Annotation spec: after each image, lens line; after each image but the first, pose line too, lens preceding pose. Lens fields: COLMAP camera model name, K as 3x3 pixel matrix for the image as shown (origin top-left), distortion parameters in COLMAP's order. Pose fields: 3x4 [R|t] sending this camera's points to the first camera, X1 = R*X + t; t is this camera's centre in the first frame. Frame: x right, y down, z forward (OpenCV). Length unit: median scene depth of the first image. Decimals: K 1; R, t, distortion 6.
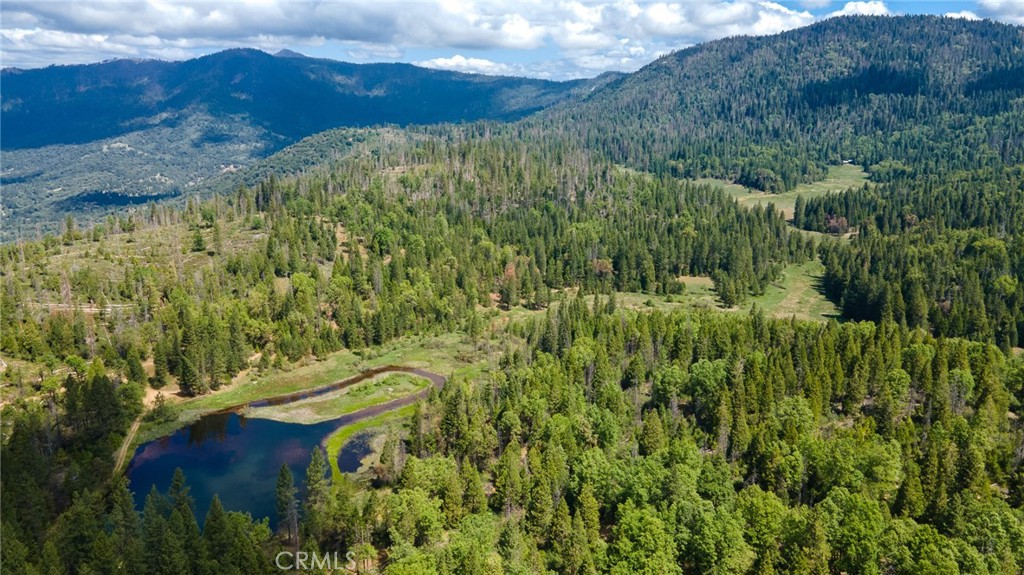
lens RADIAL K [[750.7, 0, 512.4], [0, 750.7, 287.8], [0, 0, 1]] dist [0.040807, 0.022655]
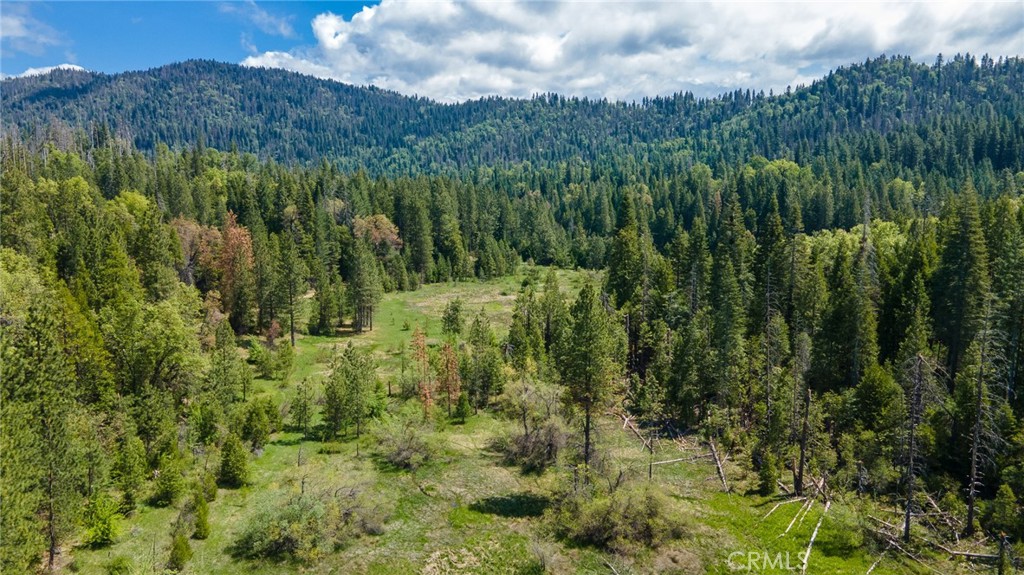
lens RADIAL K [[750.7, 0, 512.5], [0, 750.7, 287.6], [0, 0, 1]] dist [0.040807, 0.022655]
pose [[0.659158, -0.113167, 0.743441, -0.052474], [0.189259, 0.981756, -0.018359, 0.008942], [-0.727800, 0.152804, 0.668550, 0.221298]]
